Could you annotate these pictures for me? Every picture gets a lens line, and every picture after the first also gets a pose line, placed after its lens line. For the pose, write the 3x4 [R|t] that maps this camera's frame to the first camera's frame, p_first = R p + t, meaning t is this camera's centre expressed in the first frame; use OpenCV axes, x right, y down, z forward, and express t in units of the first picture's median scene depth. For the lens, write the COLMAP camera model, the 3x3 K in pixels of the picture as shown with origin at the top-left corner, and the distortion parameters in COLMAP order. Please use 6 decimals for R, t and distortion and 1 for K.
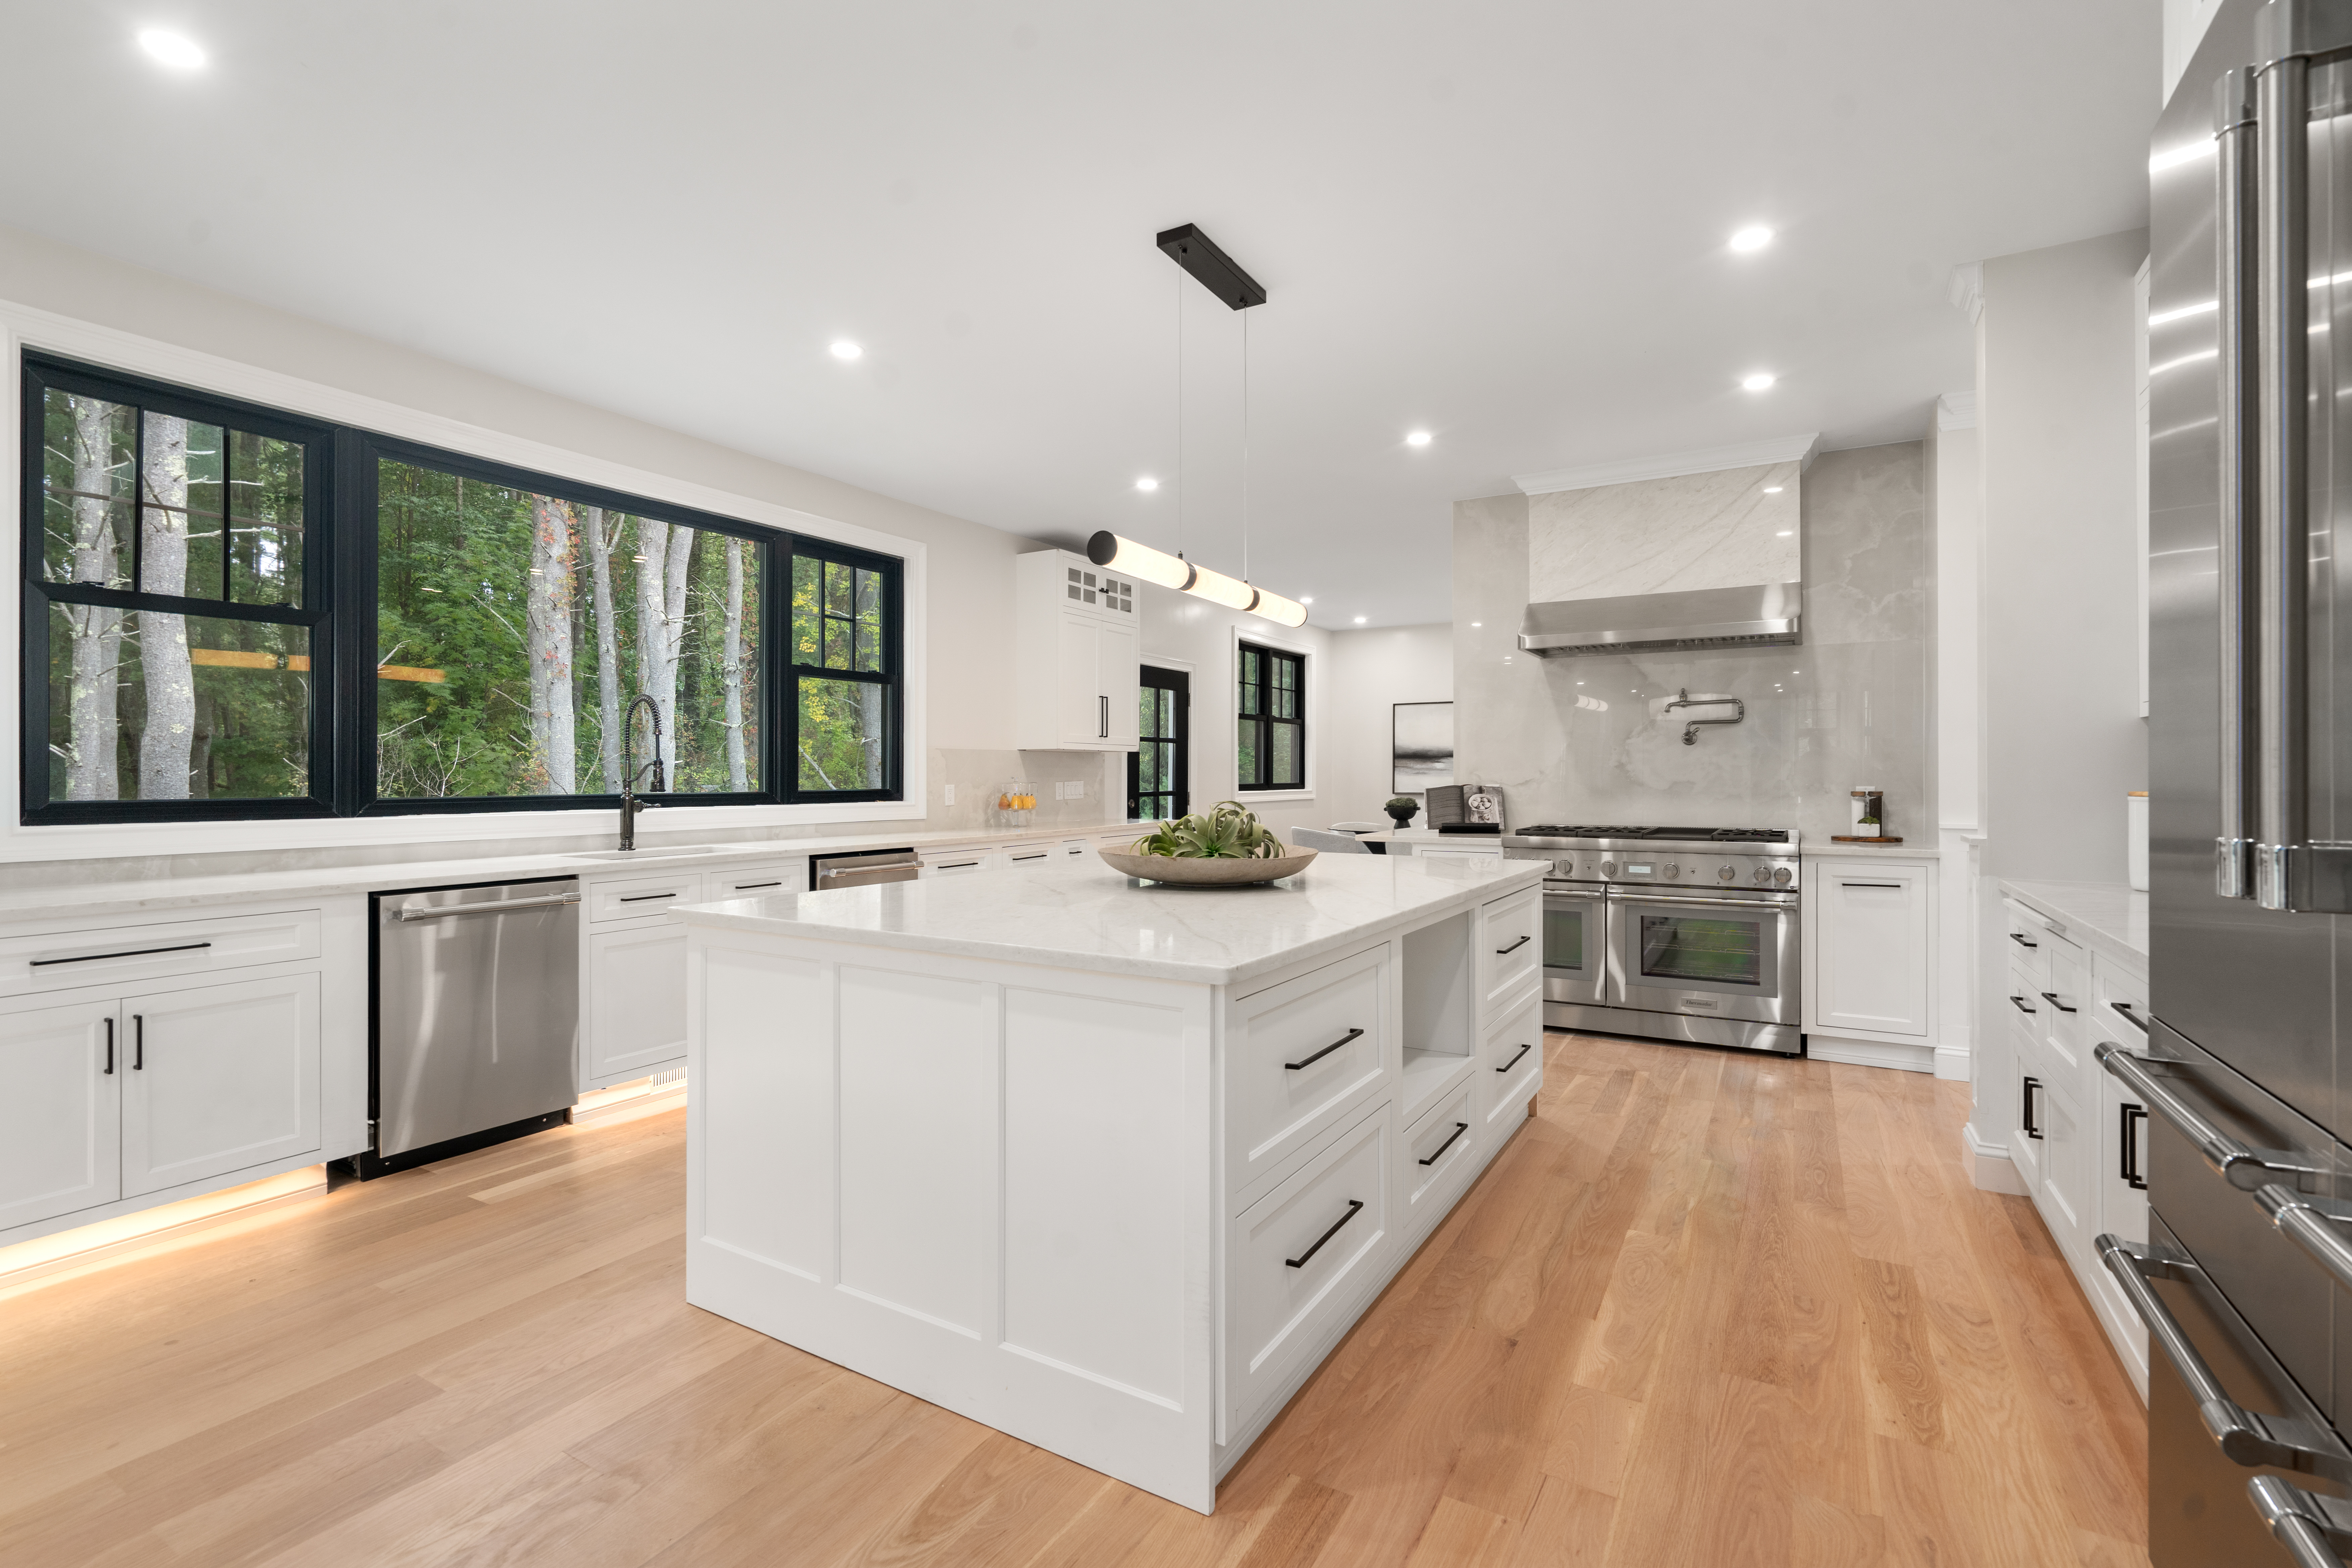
lens RADIAL K [[1066.5, 0, 1182.4], [0, 1066.5, 776.3], [0, 0, 1]] dist [-0.002241, 0.002372]
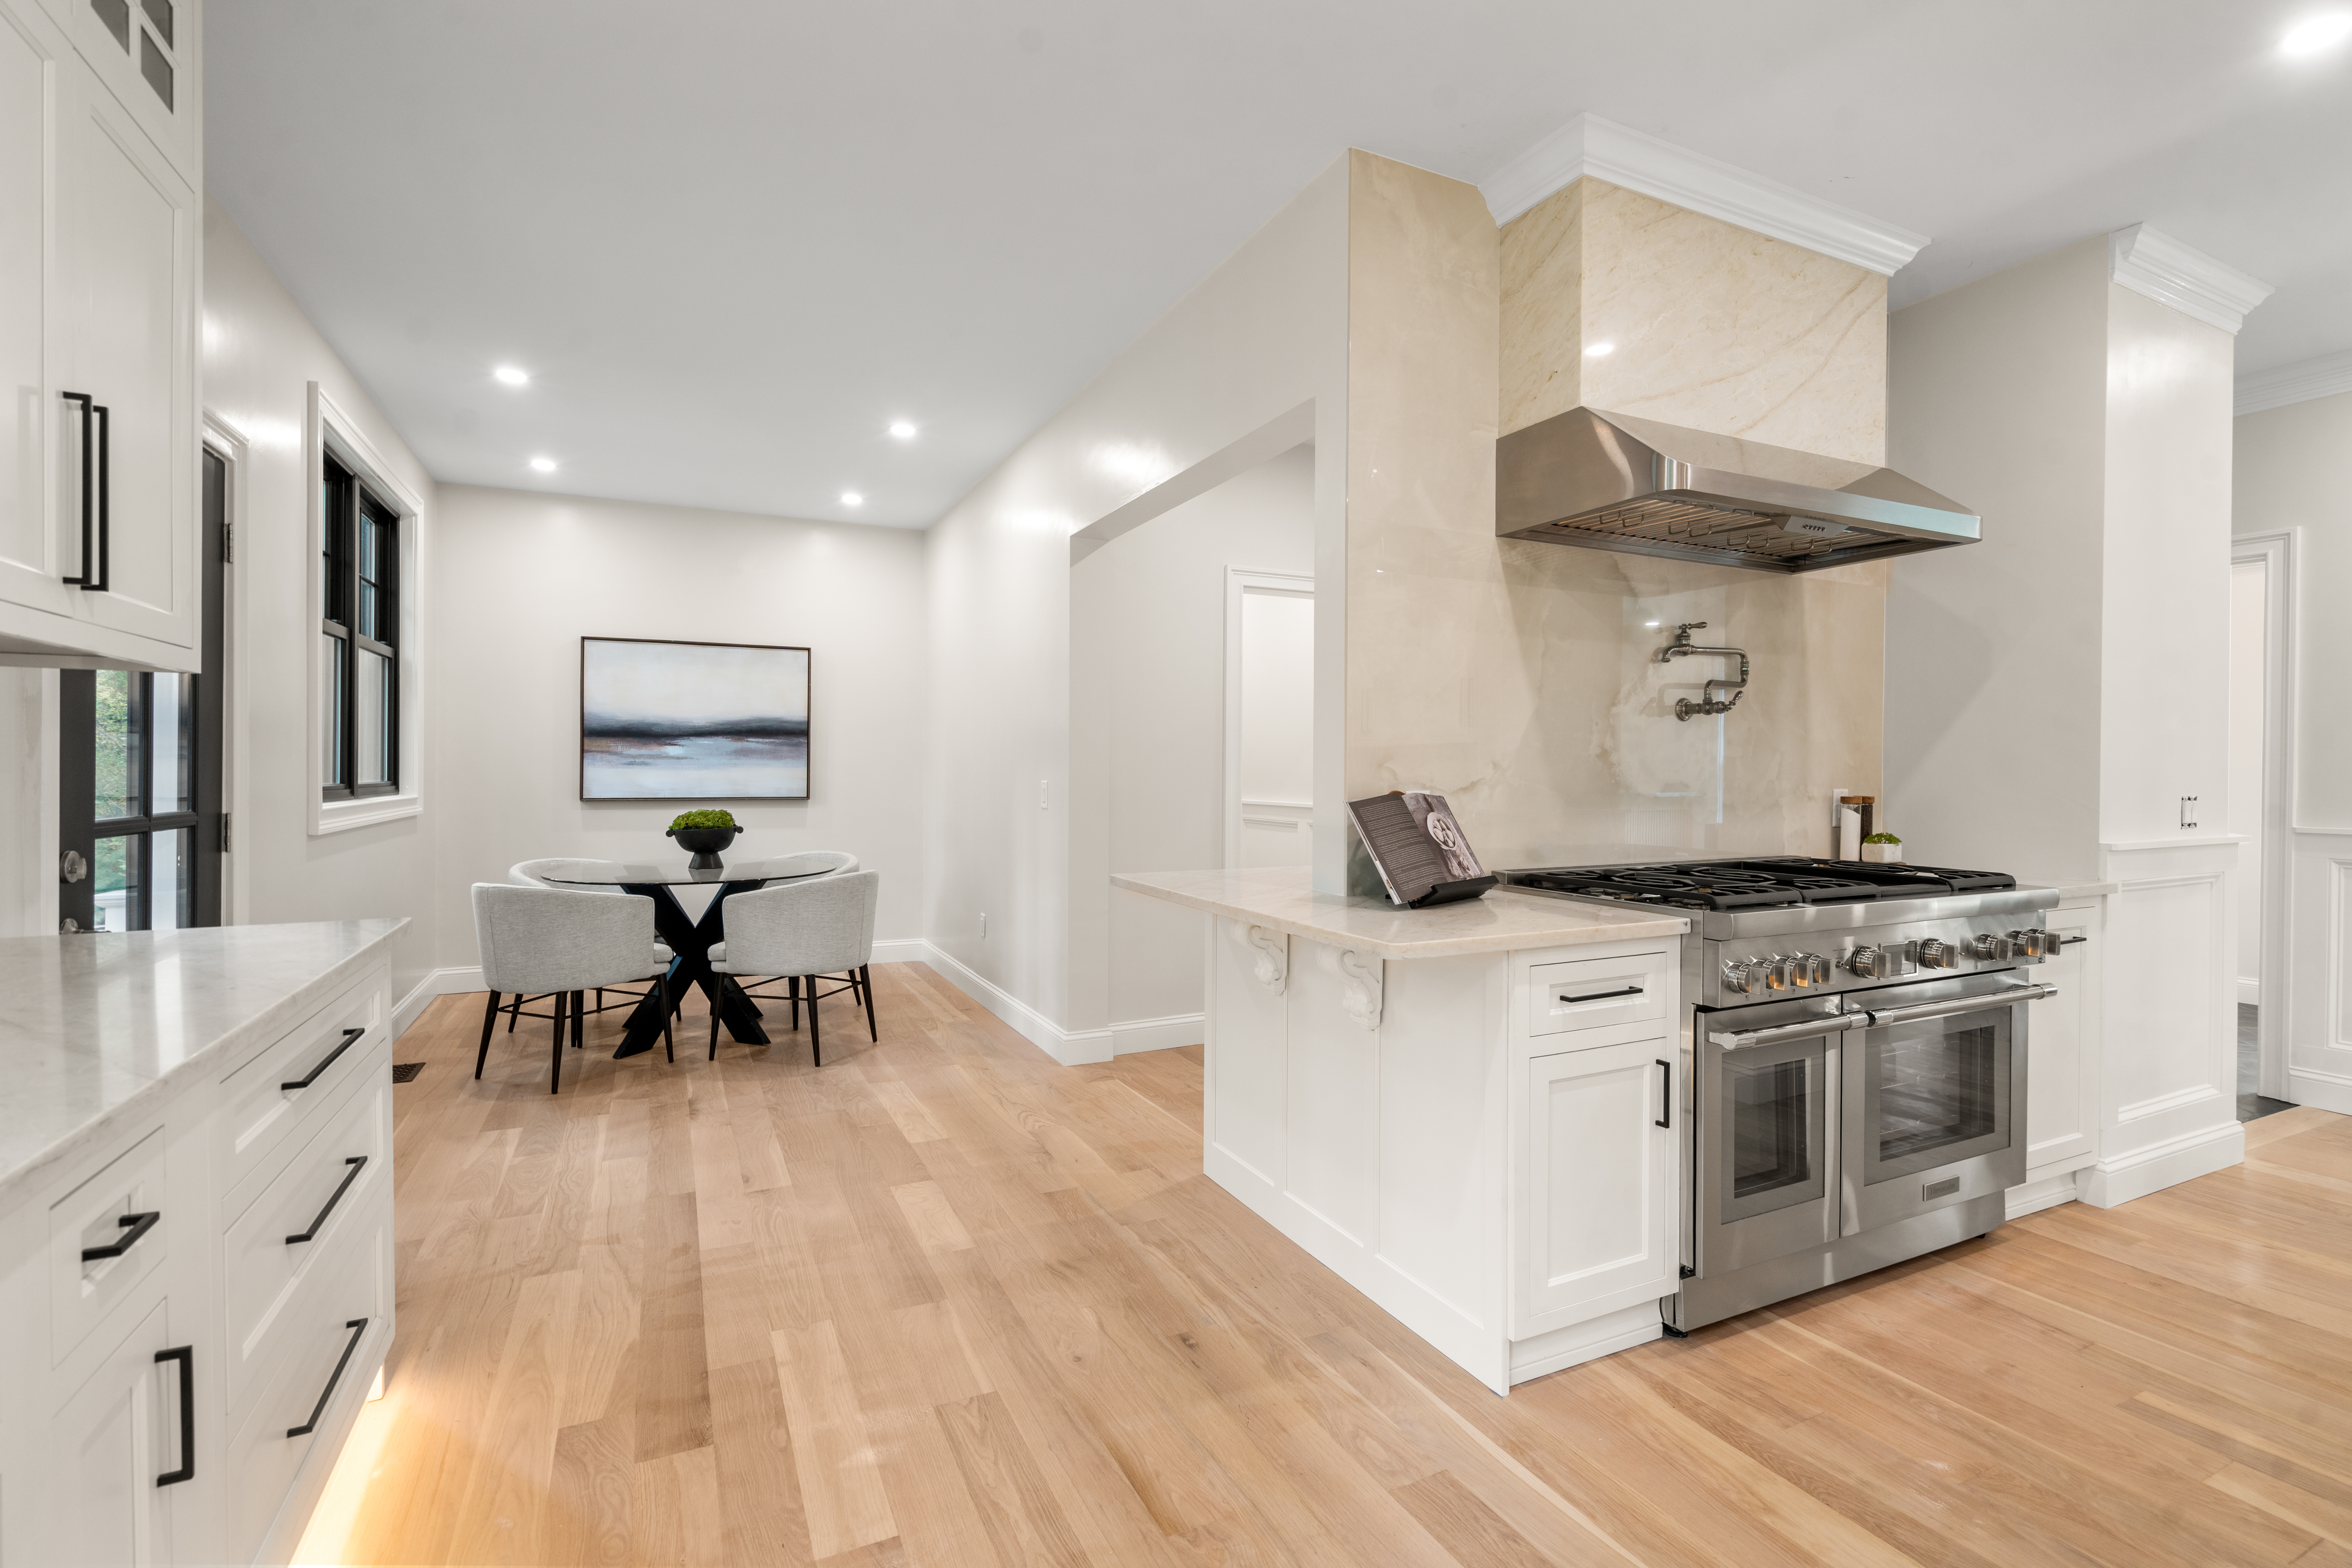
lens RADIAL K [[1066.5, 0, 1168.3], [0, 1066.5, 773.4], [0, 0, 1]] dist [-0.002241, 0.002372]
pose [[0.566701, 0.000984, 0.823923, -0.129105], [-0.004952, 0.999985, 0.002213, -0.000319], [-0.823909, -0.005334, 0.566698, 0.693411]]
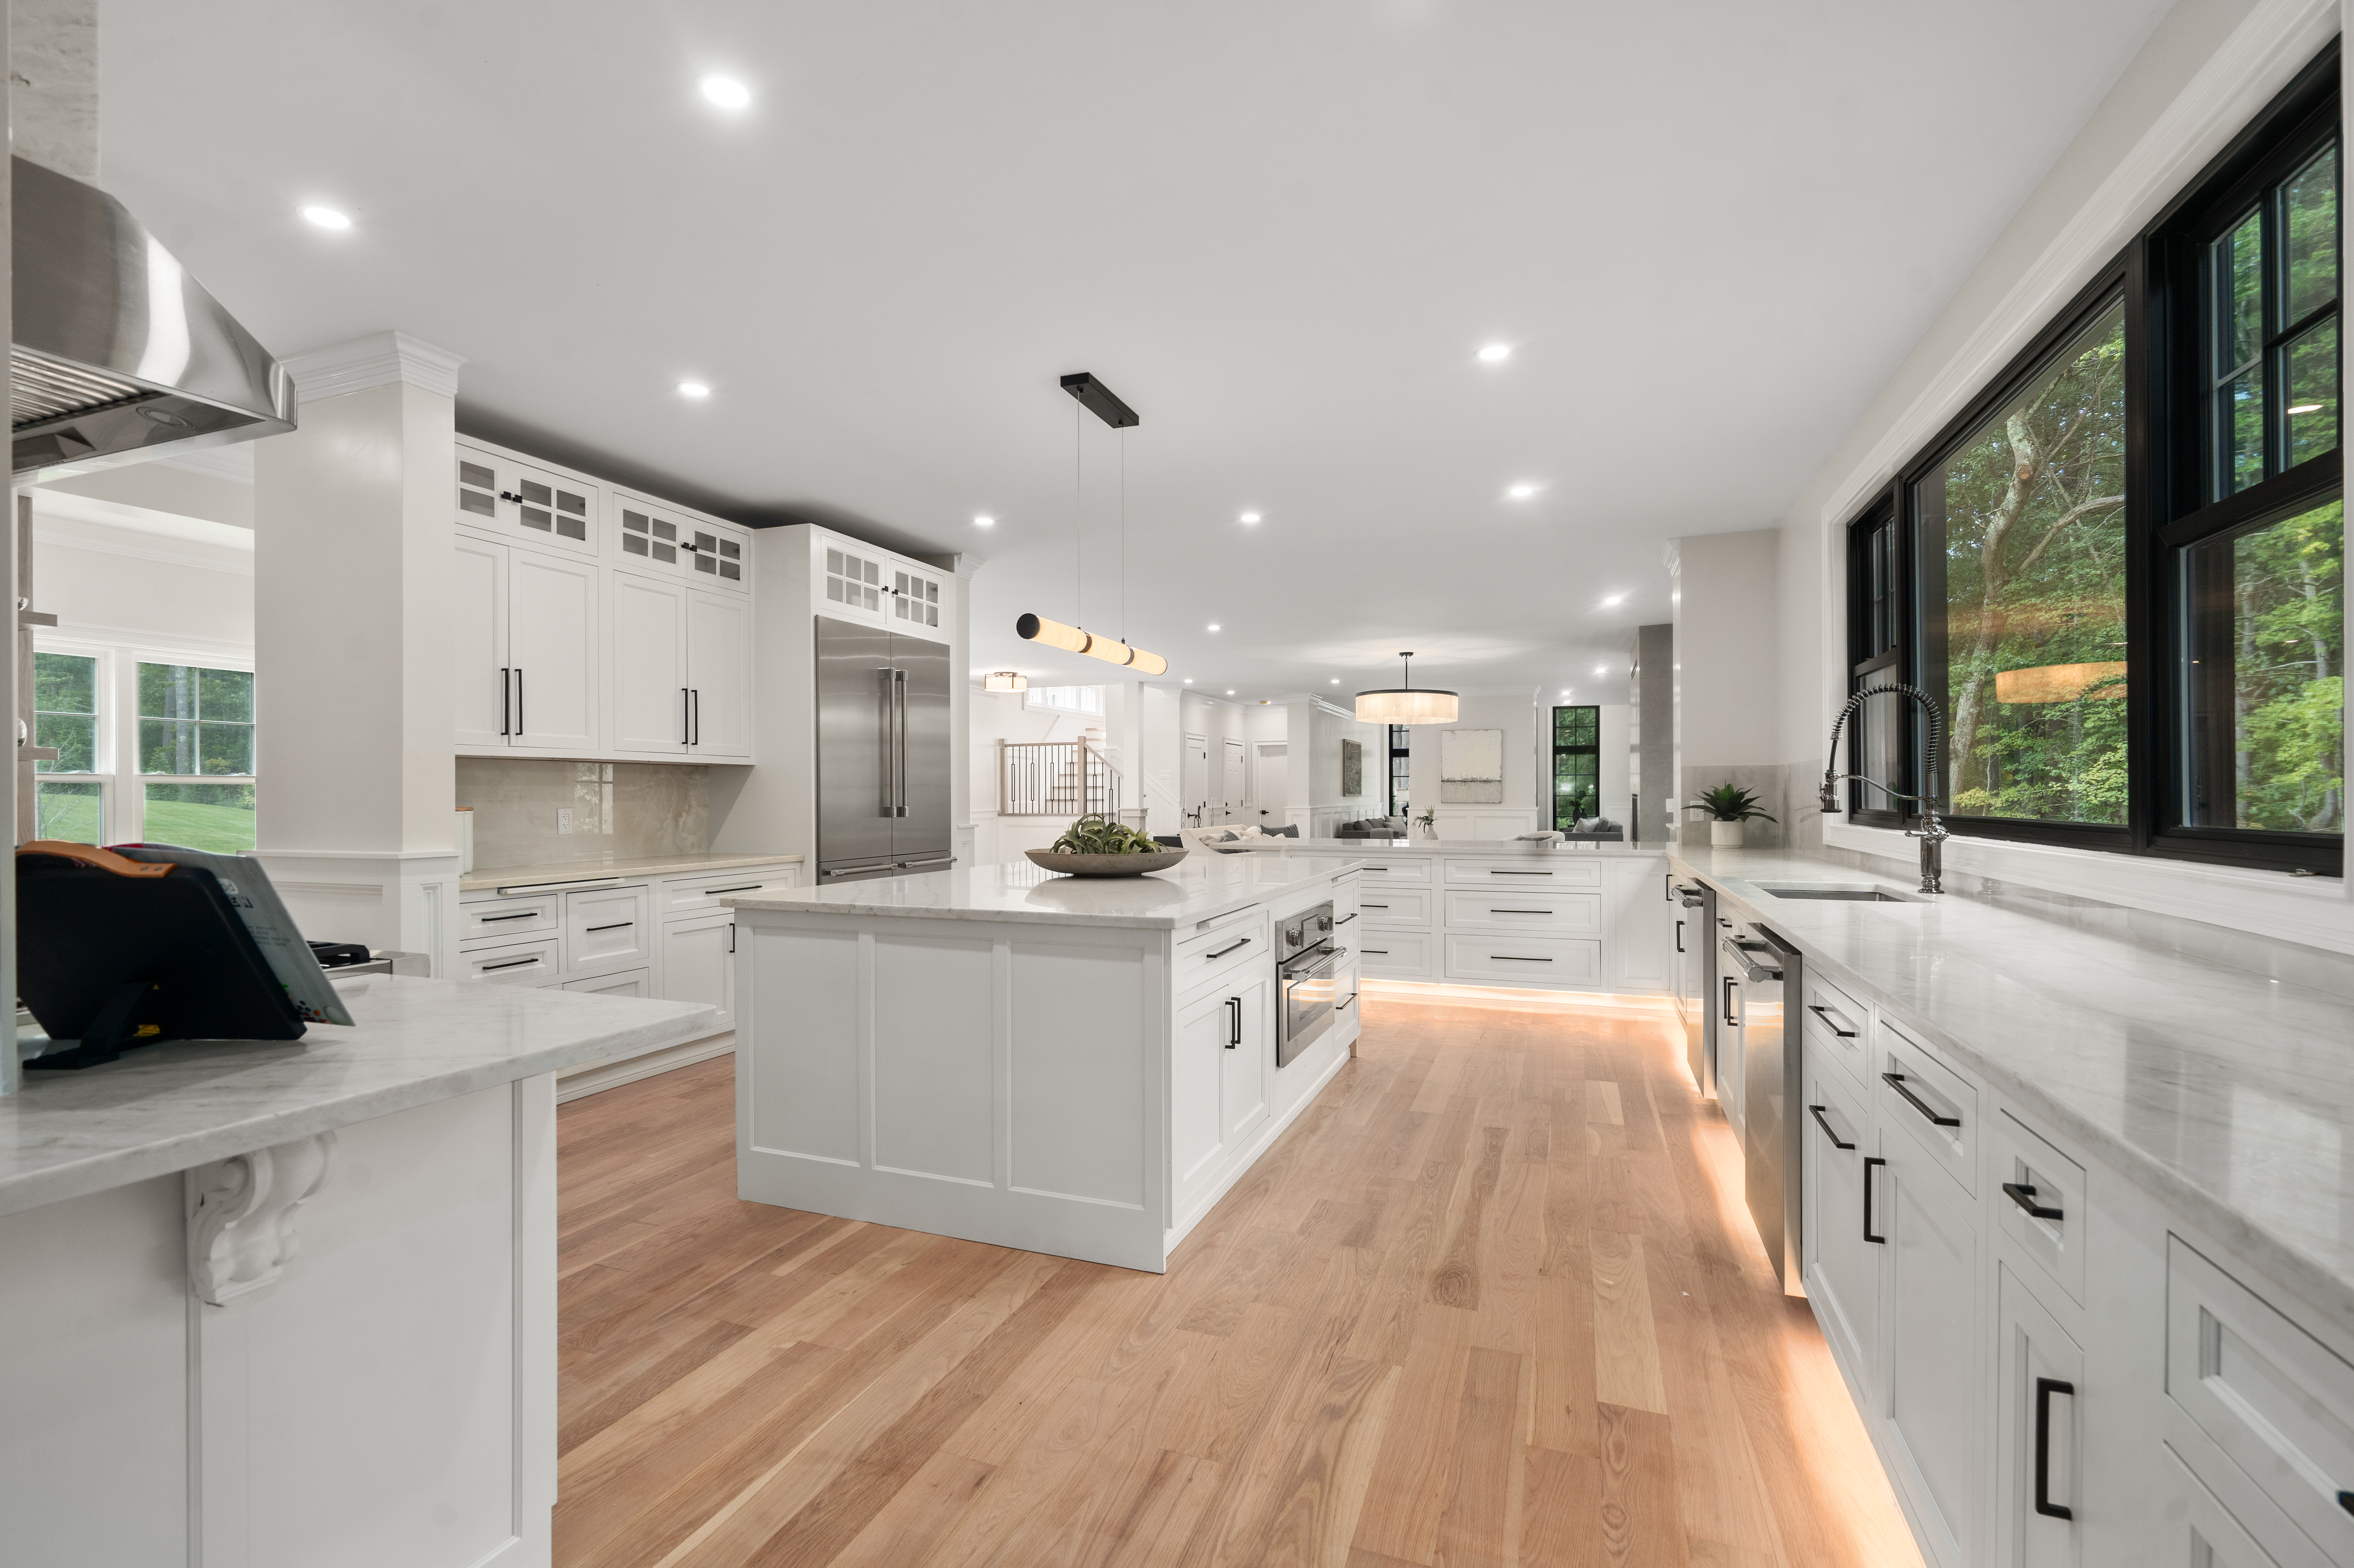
lens RADIAL K [[1067.4, 0, 1166.8], [0, 1067.4, 795.9], [0, 0, 1]] dist [-0.002241, 0.002372]
pose [[-0.988058, 0.002455, -0.154063, 0.070256], [0.002413, 0.999997, 0.000462, -0.000724], [0.154063, 0.000085, -0.988061, 1.038832]]
